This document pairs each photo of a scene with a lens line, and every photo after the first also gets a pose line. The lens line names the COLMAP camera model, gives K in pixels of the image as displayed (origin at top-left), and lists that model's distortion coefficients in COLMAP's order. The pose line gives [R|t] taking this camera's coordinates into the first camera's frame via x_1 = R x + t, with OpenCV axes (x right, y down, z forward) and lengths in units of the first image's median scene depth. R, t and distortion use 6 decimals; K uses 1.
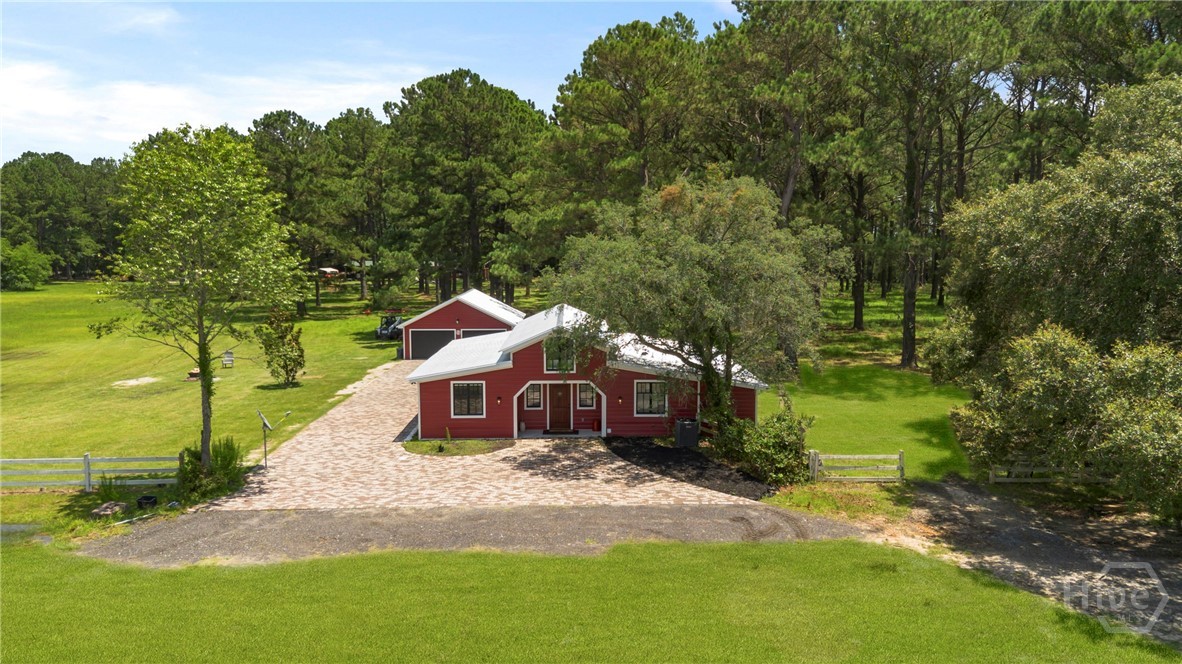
lens RADIAL K [[846.0, 0, 591.0], [0, 846.0, 332.0], [0, 0, 1]] dist [0.038724, -0.051158]
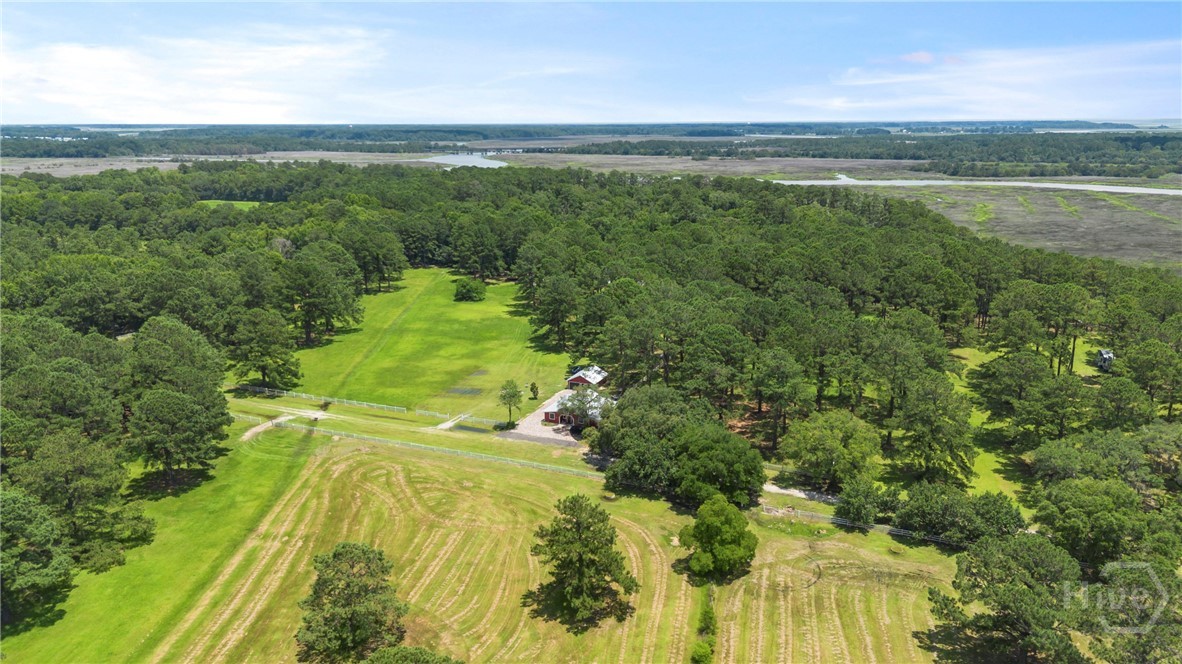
lens RADIAL K [[838.2, 0, 591.0], [0, 838.2, 332.0], [0, 0, 1]] dist [0.058621, -0.052149]
pose [[0.907747, 0.097980, -0.407917, 2.720011], [-0.038585, 0.987722, 0.151382, -1.563728], [0.417741, -0.121677, 0.900382, -4.556486]]
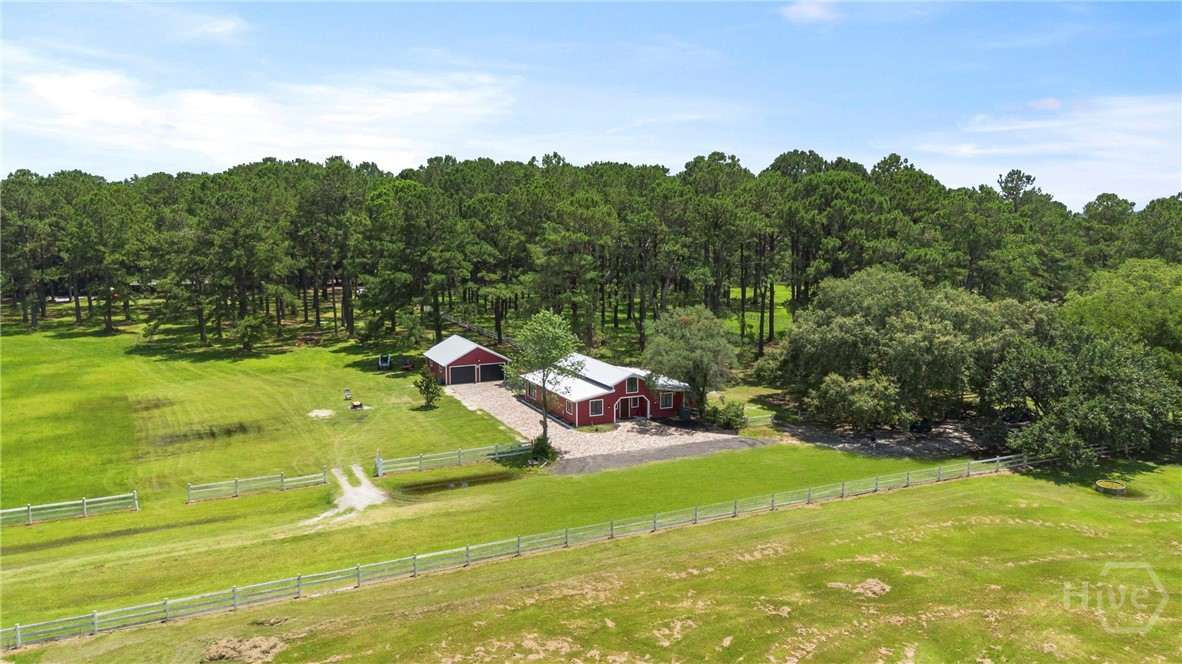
lens RADIAL K [[838.2, 0, 591.0], [0, 838.2, 332.0], [0, 0, 1]] dist [0.058621, -0.052149]
pose [[0.916251, -0.052426, 0.397160, -1.188887], [0.039963, 0.998416, 0.039599, -0.243477], [-0.398607, -0.020411, 0.916895, -1.208031]]
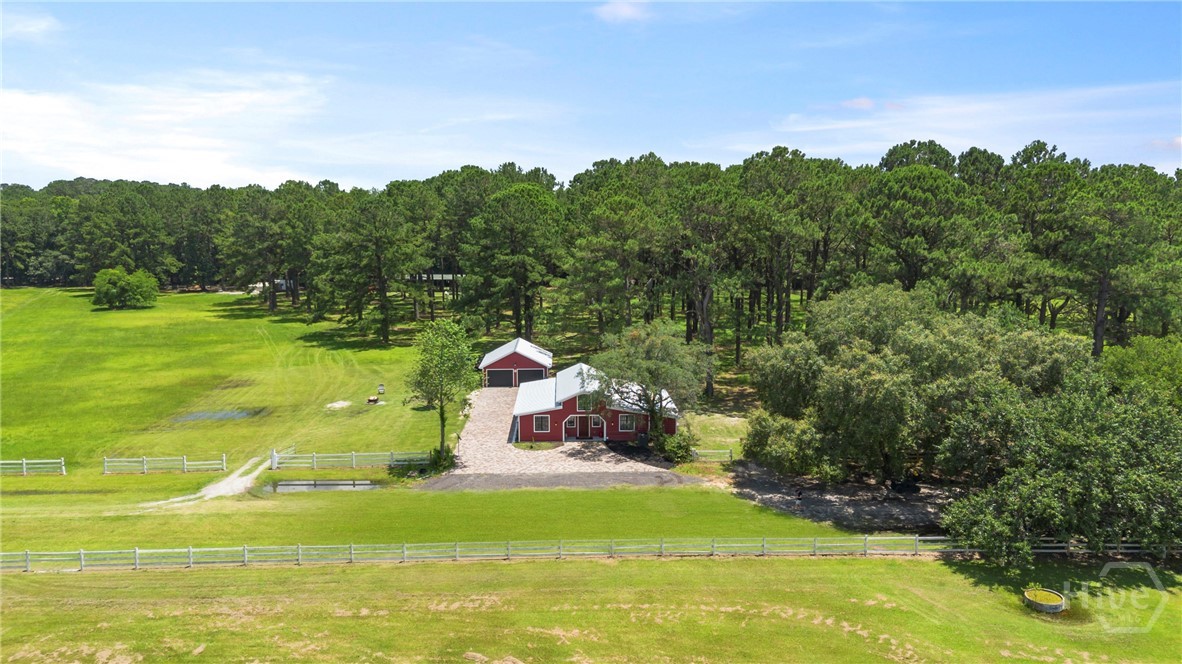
lens RADIAL K [[838.2, 0, 591.0], [0, 838.2, 332.0], [0, 0, 1]] dist [0.058621, -0.052149]
pose [[0.999948, -0.000993, 0.010196, -0.047571], [0.000680, 0.999528, 0.030701, -0.249330], [-0.010222, -0.030692, 0.999477, -1.285095]]
